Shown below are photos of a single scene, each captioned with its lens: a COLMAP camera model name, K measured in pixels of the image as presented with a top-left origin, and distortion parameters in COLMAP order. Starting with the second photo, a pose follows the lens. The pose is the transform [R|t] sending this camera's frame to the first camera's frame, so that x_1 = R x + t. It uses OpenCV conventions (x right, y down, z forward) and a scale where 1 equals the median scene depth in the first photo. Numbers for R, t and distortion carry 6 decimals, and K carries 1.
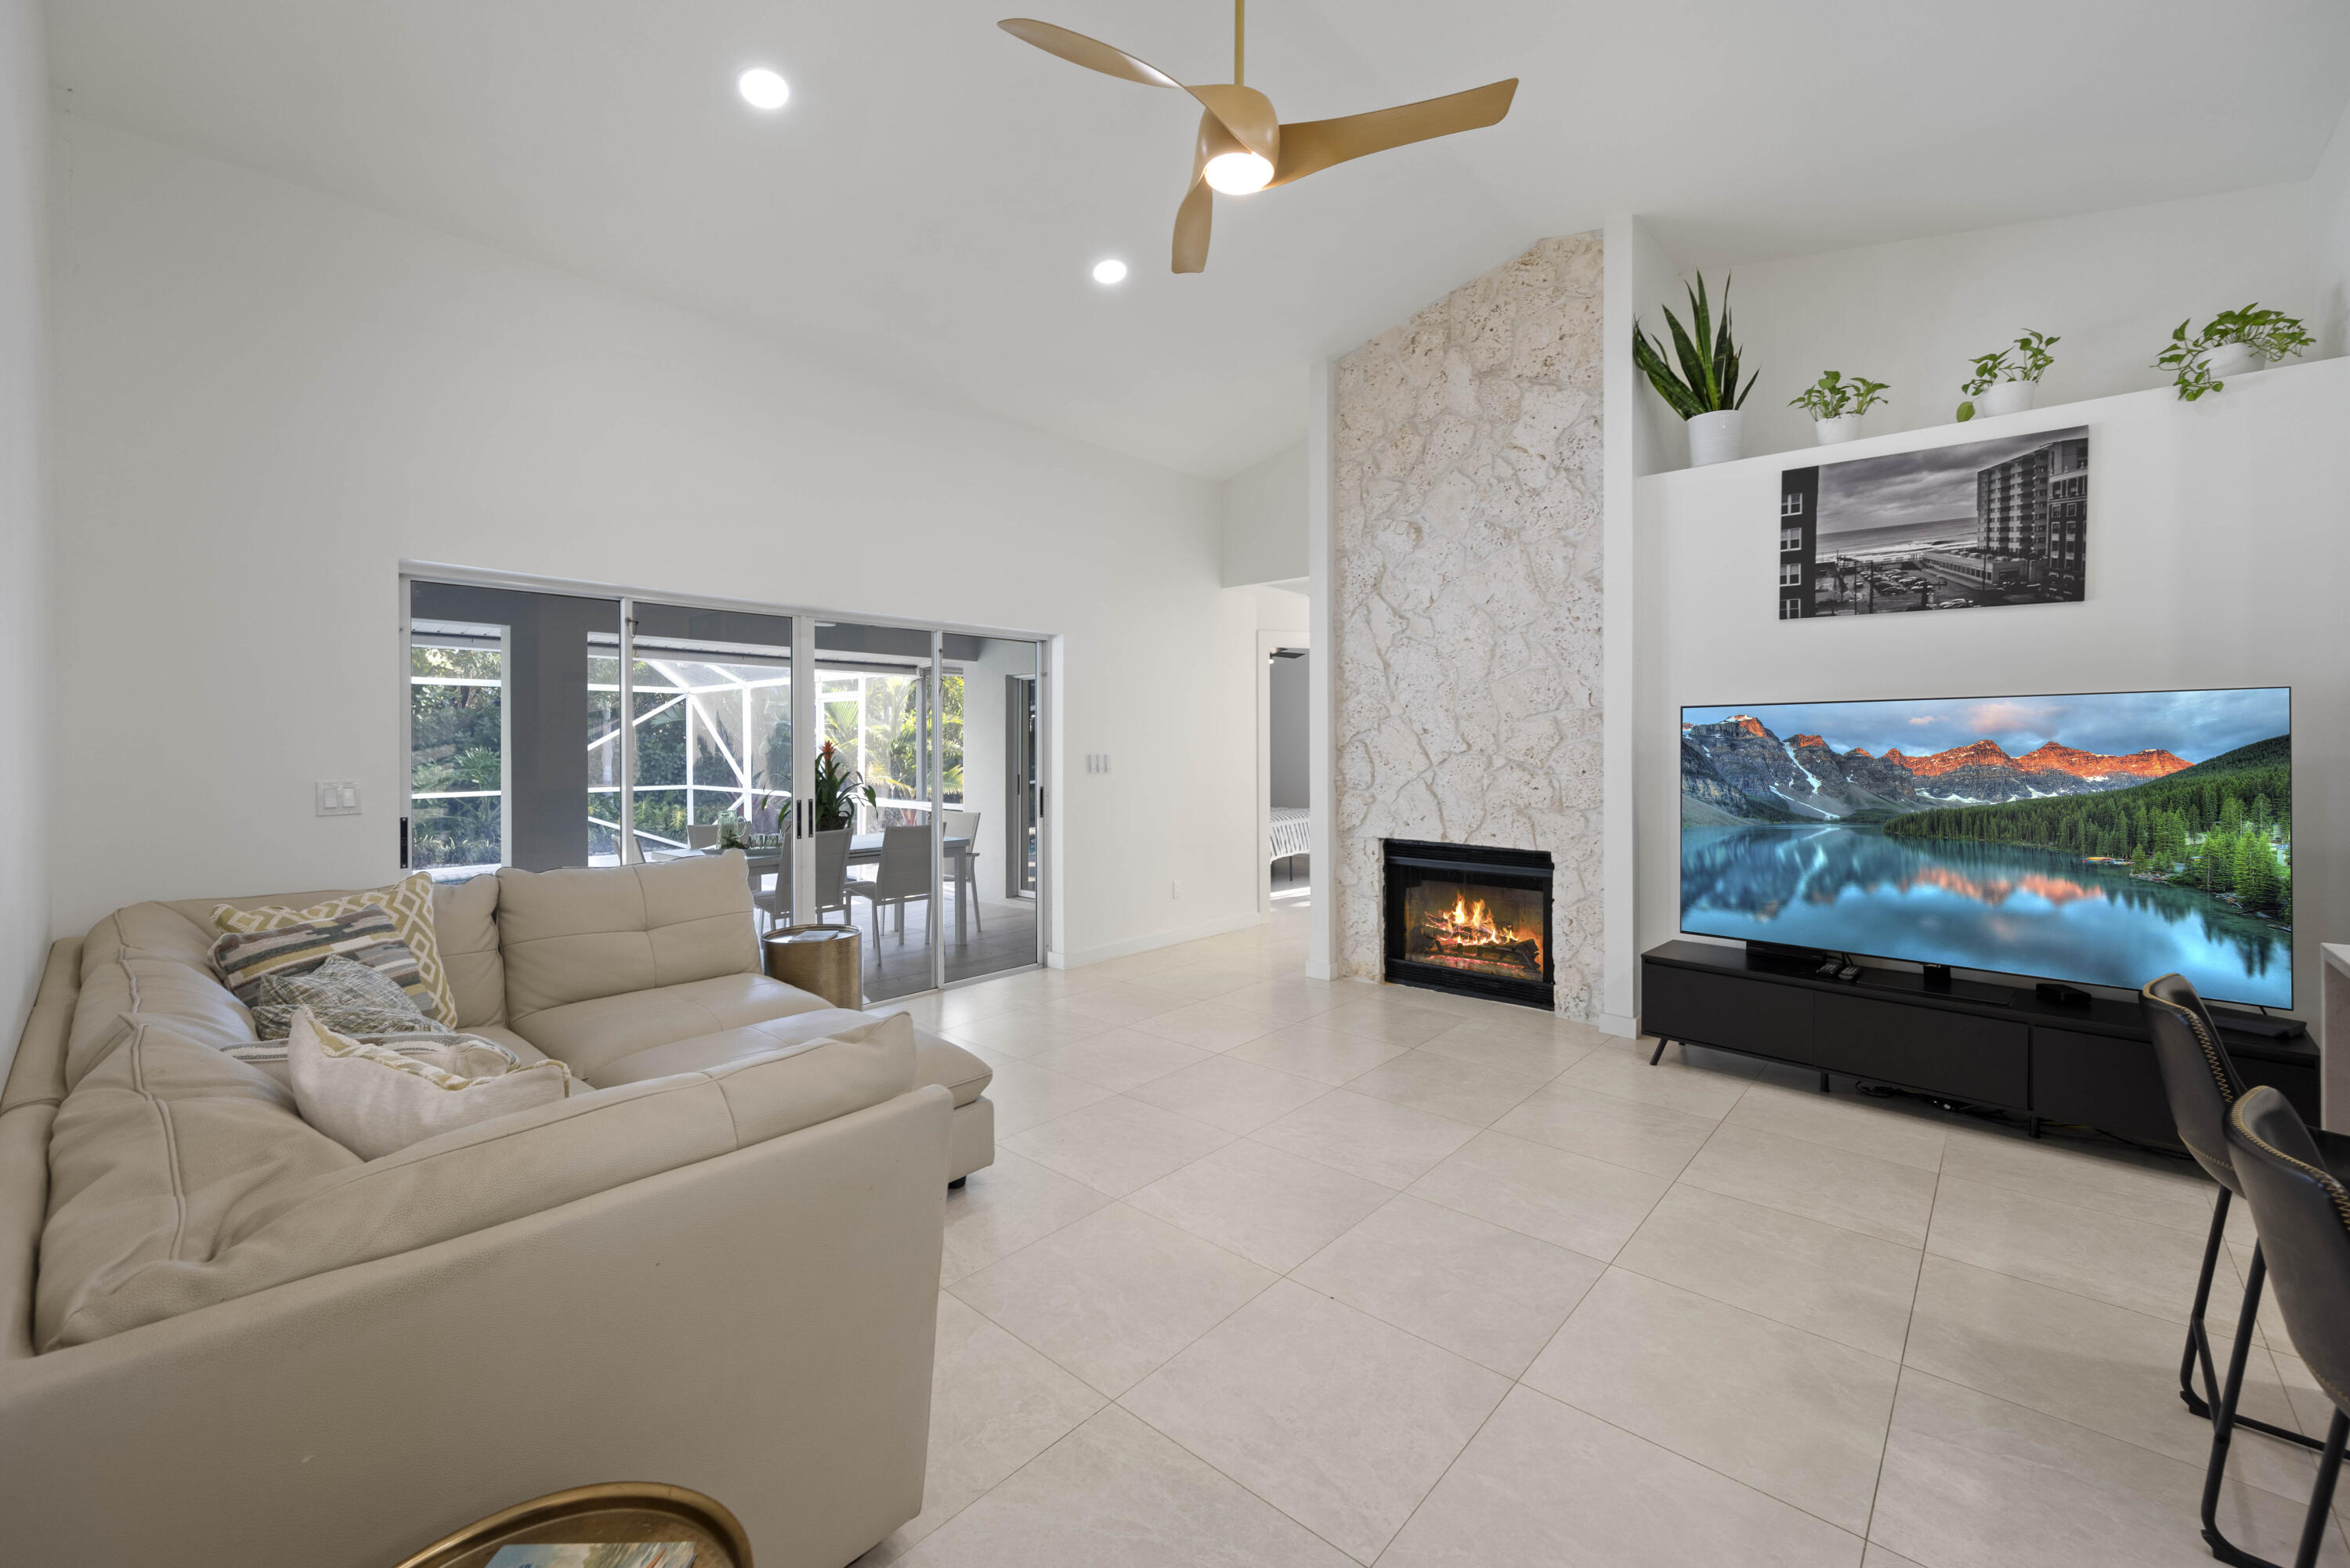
lens RADIAL K [[950.8, 0, 1161.8], [0, 950.8, 747.1], [0, 0, 1]] dist [-0.002153, -0.000069]
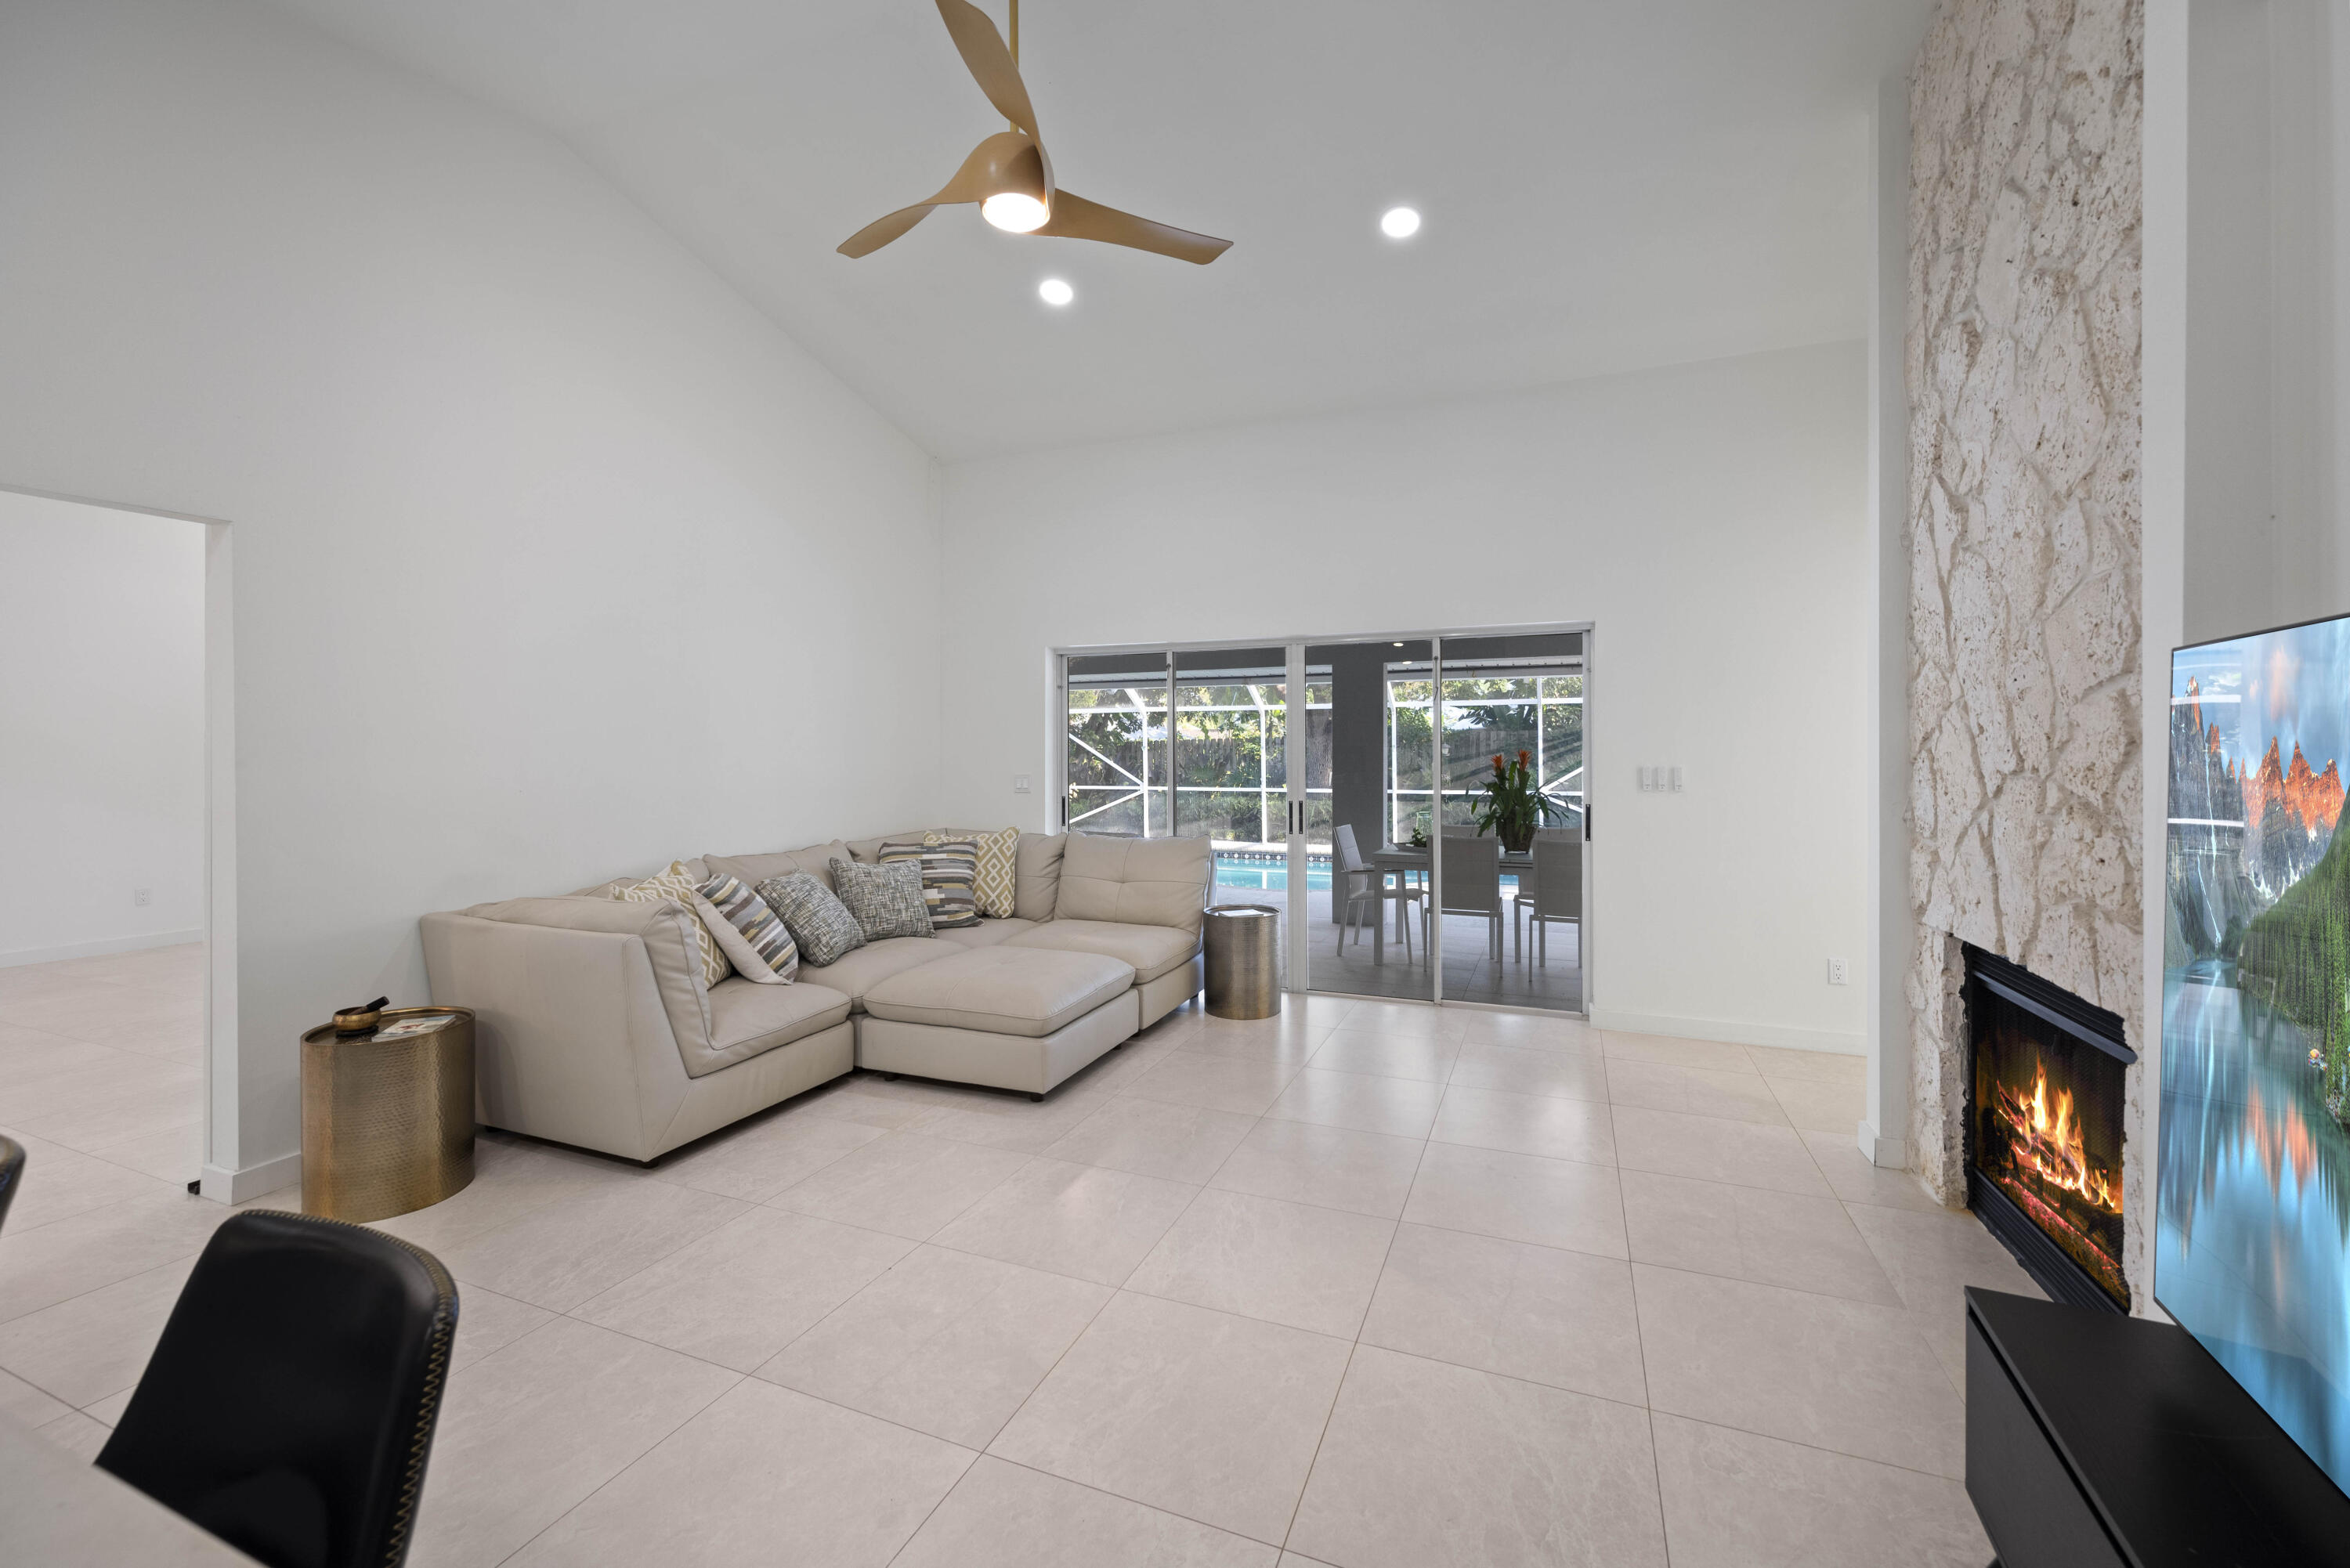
lens RADIAL K [[931.5, 0, 1186.2], [0, 931.5, 759.5], [0, 0, 1]] dist [-0.000845, -0.000019]
pose [[0.345031, 0.008301, -0.938555, 0.759057], [-0.003431, 0.999965, 0.007583, -0.004361], [0.938585, 0.000604, 0.345048, 0.562381]]
